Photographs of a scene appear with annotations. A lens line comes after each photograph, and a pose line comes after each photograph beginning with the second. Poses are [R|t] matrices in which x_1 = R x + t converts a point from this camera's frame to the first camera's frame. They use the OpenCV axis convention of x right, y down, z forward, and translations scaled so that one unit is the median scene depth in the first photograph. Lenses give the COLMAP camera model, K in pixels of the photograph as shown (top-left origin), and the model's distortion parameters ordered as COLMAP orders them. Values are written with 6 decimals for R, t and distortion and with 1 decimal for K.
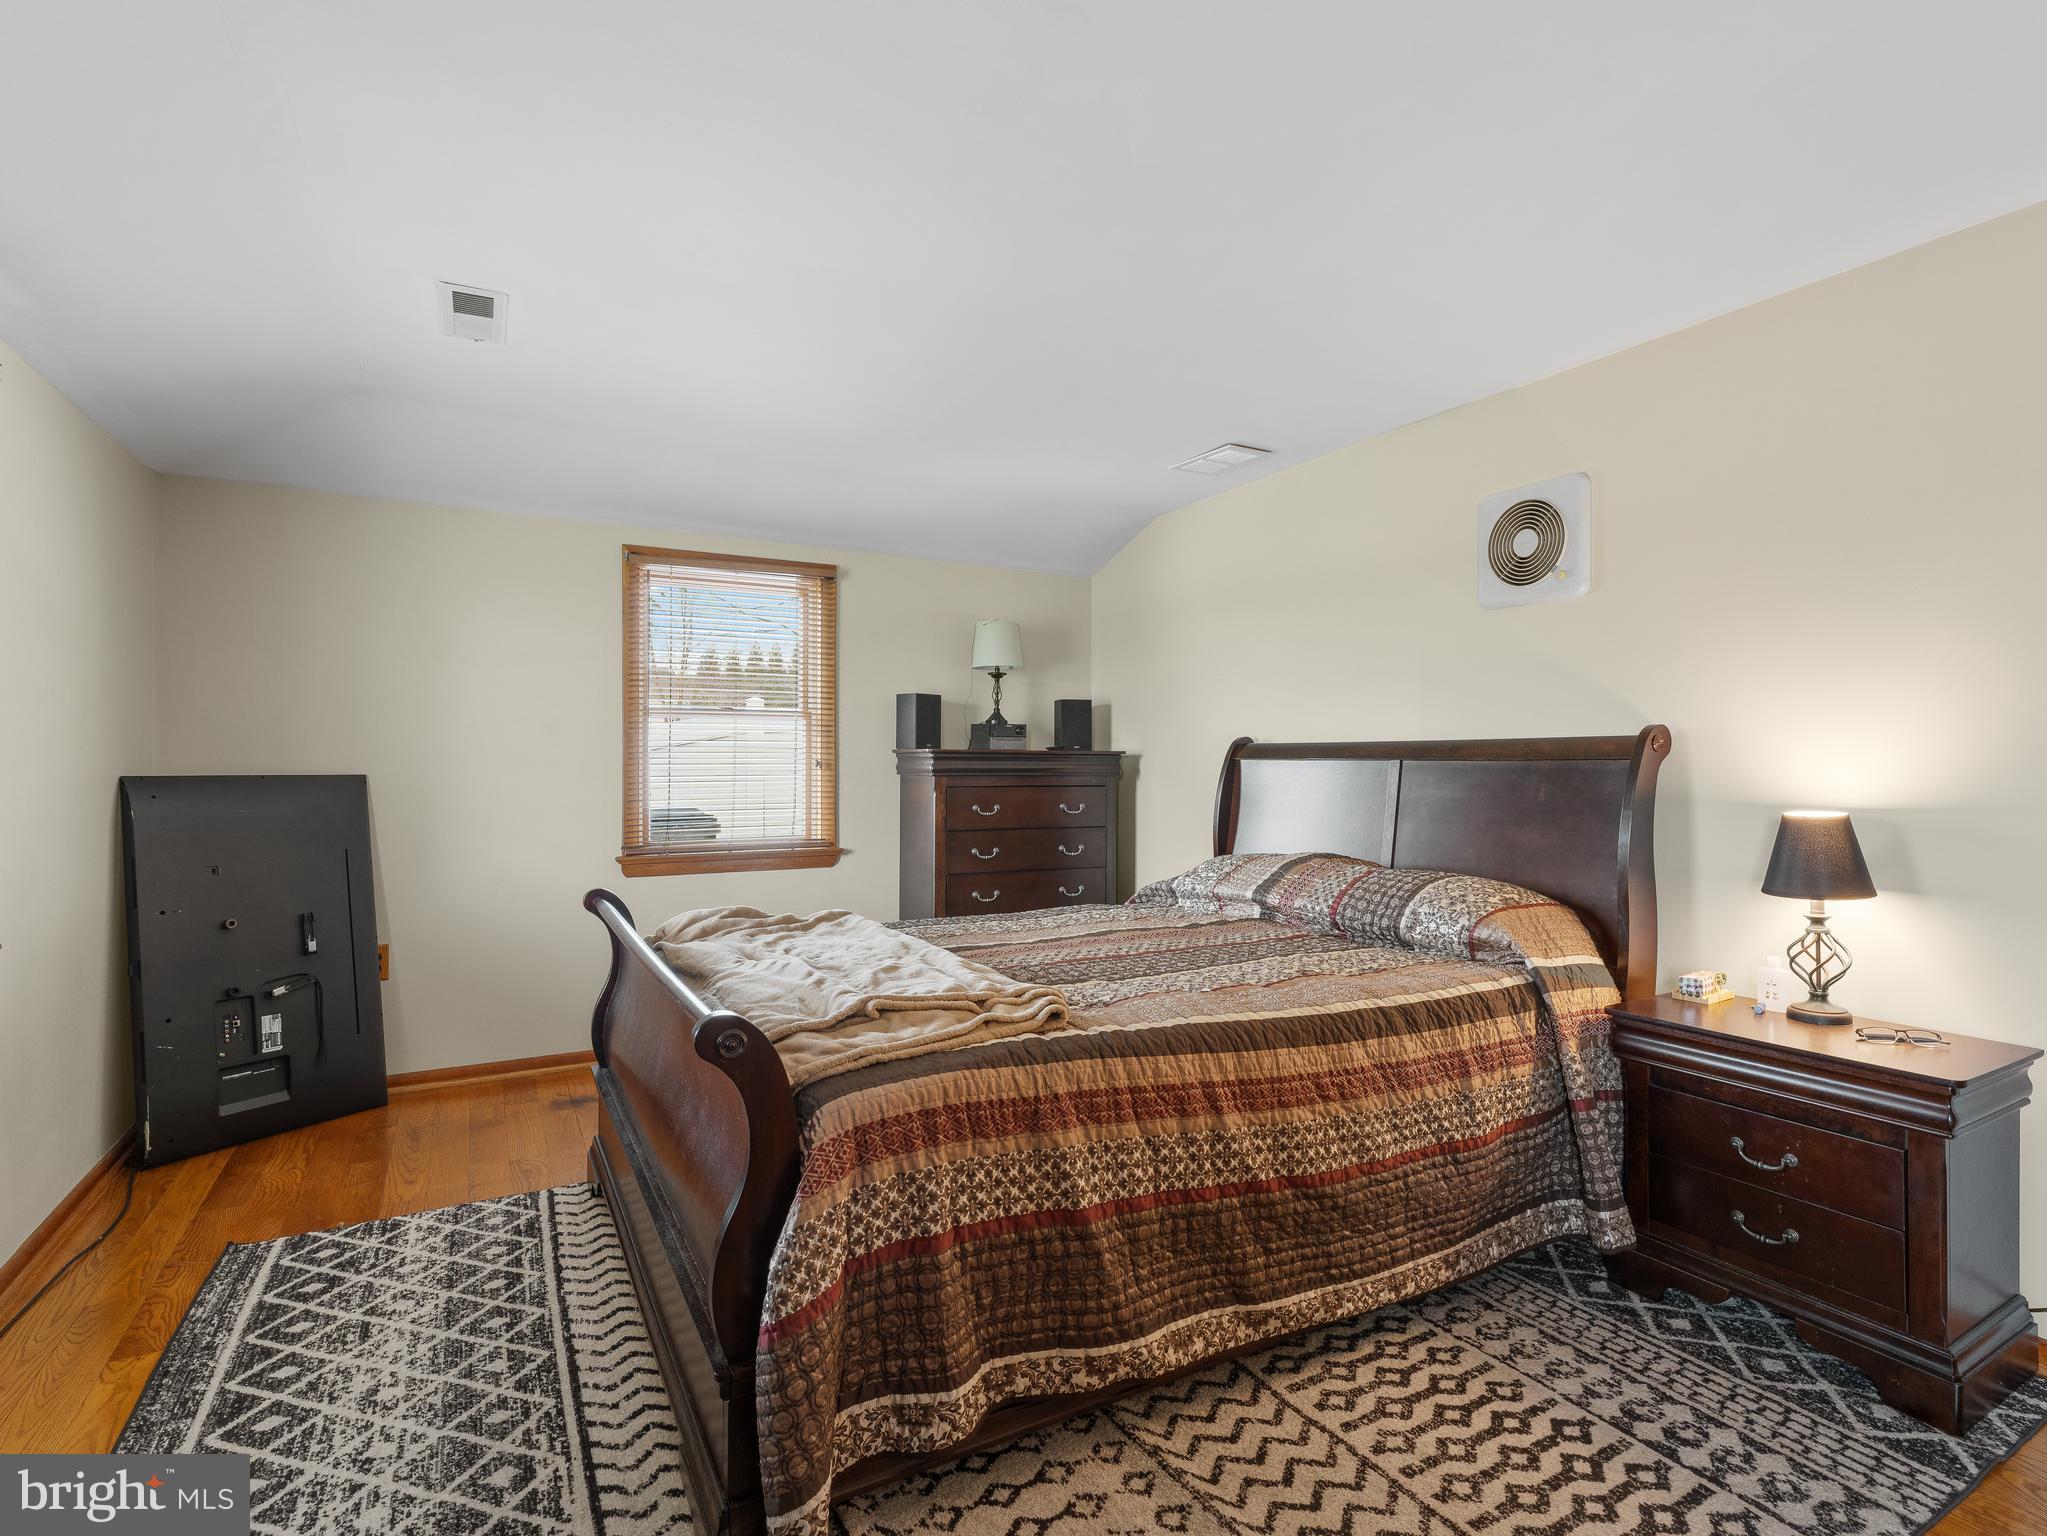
lens RADIAL K [[1034.4, 0, 1033.5], [0, 1034.4, 774.7], [0, 0, 1]] dist [-0.019893, 0.000709]
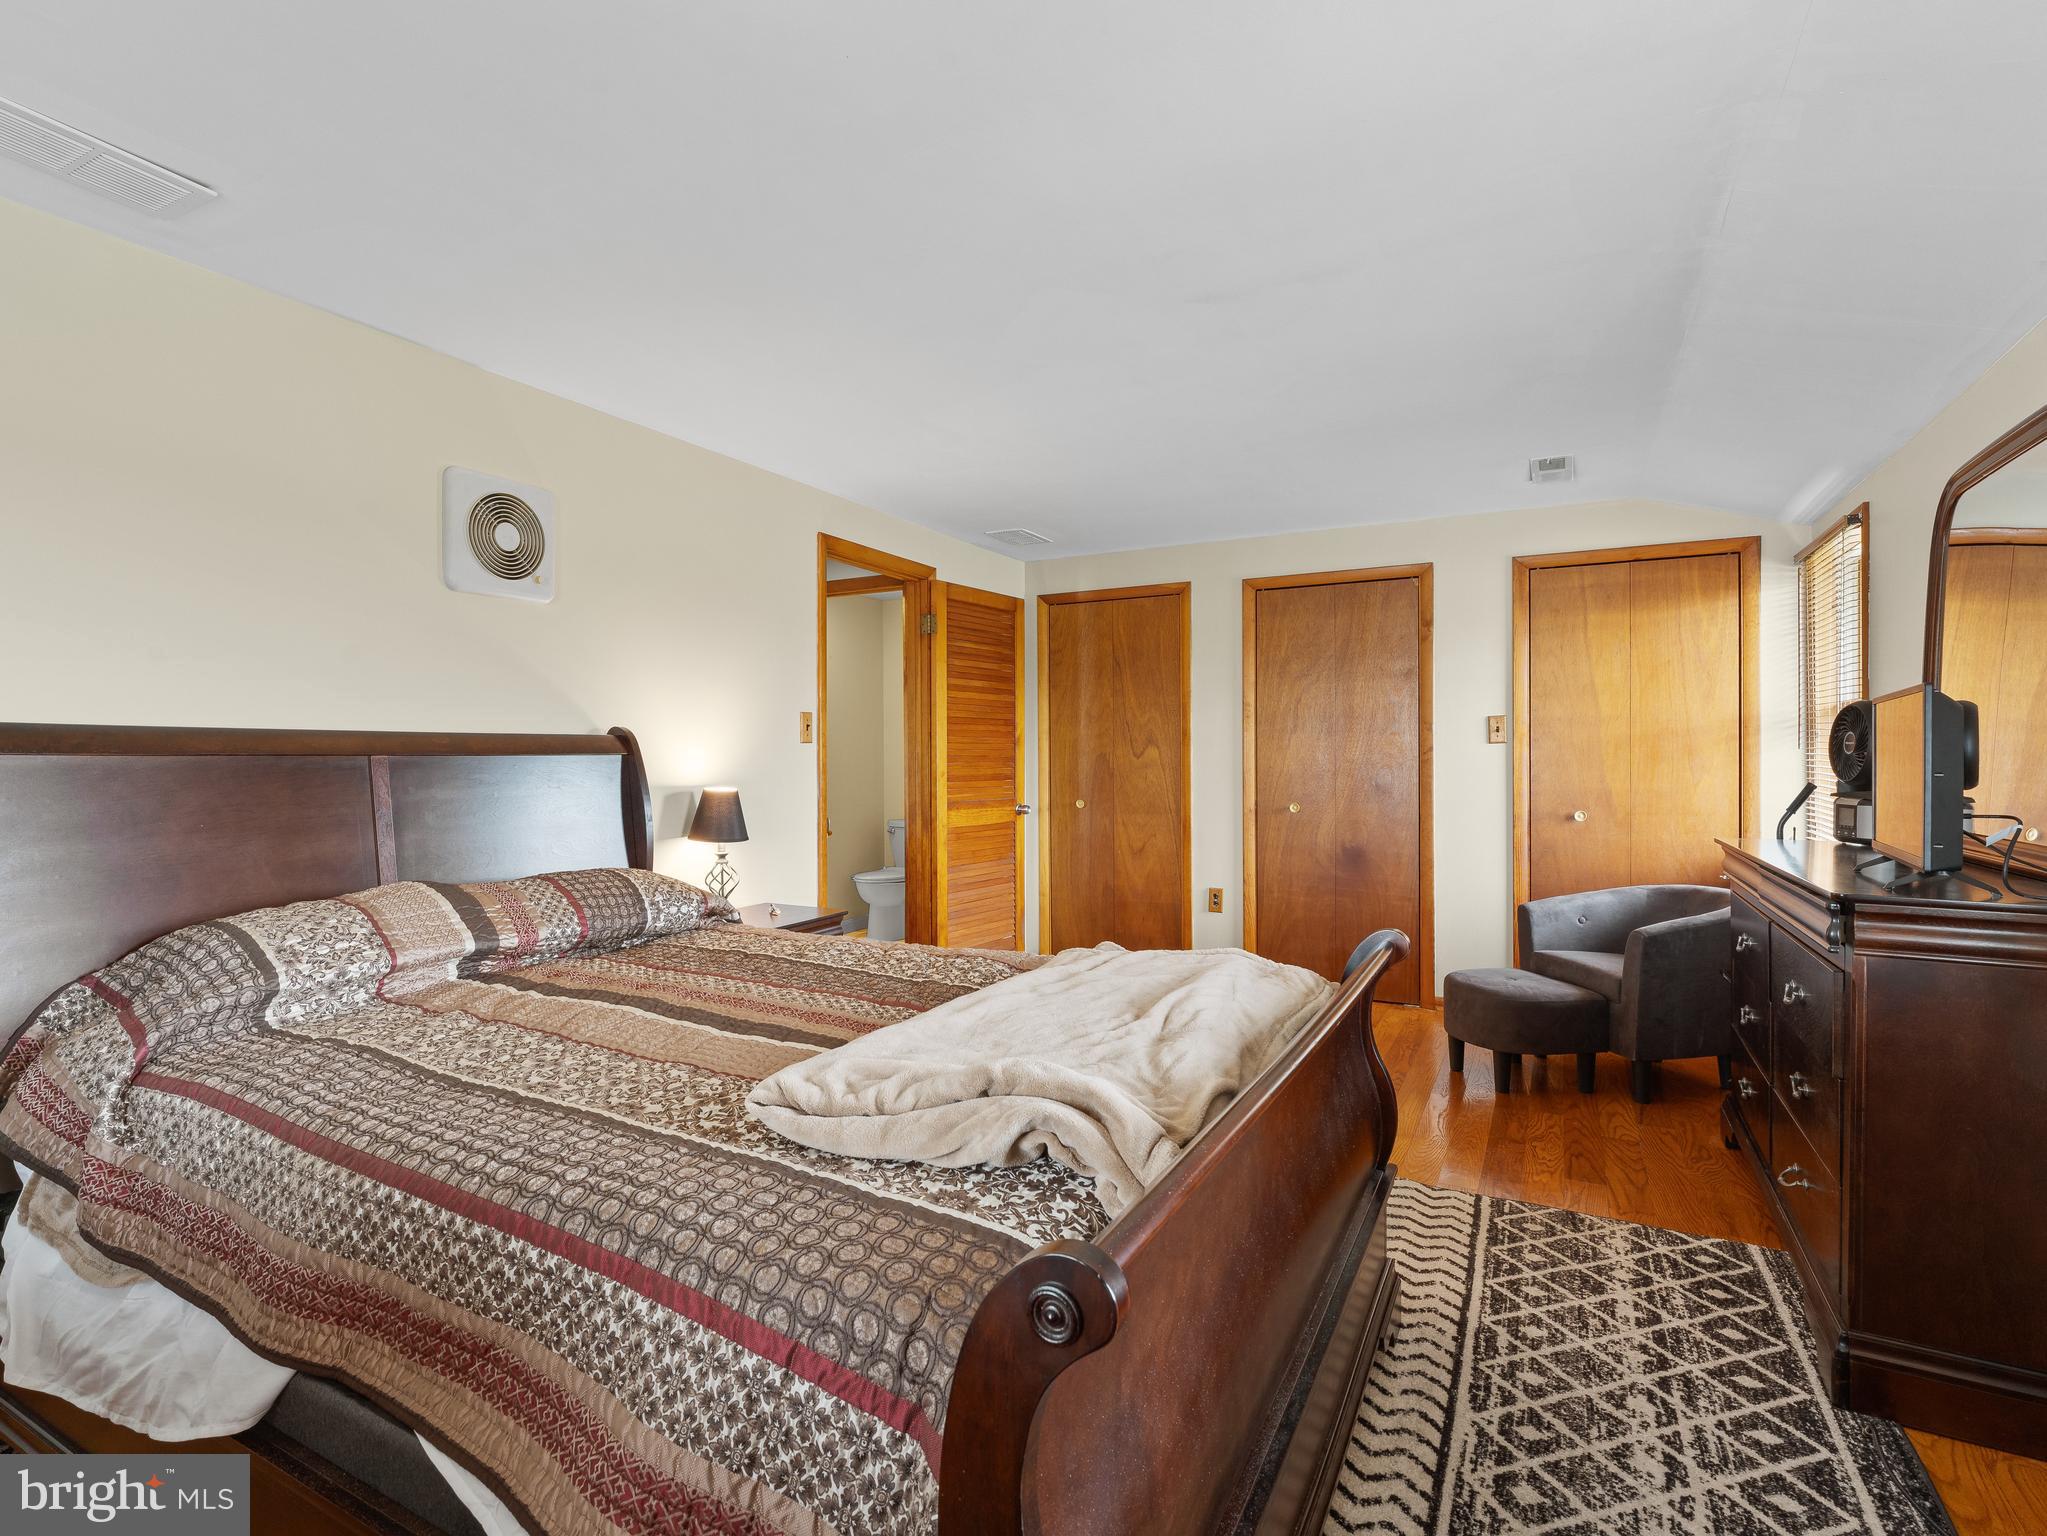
lens RADIAL K [[1034.4, 0, 1033.5], [0, 1034.4, 774.7], [0, 0, 1]] dist [-0.019893, 0.000709]
pose [[-0.570440, -0.010457, 0.821273, -1.001008], [0.009231, 0.999774, 0.019142, -0.015579], [-0.821288, 0.018500, -0.570214, 1.848412]]
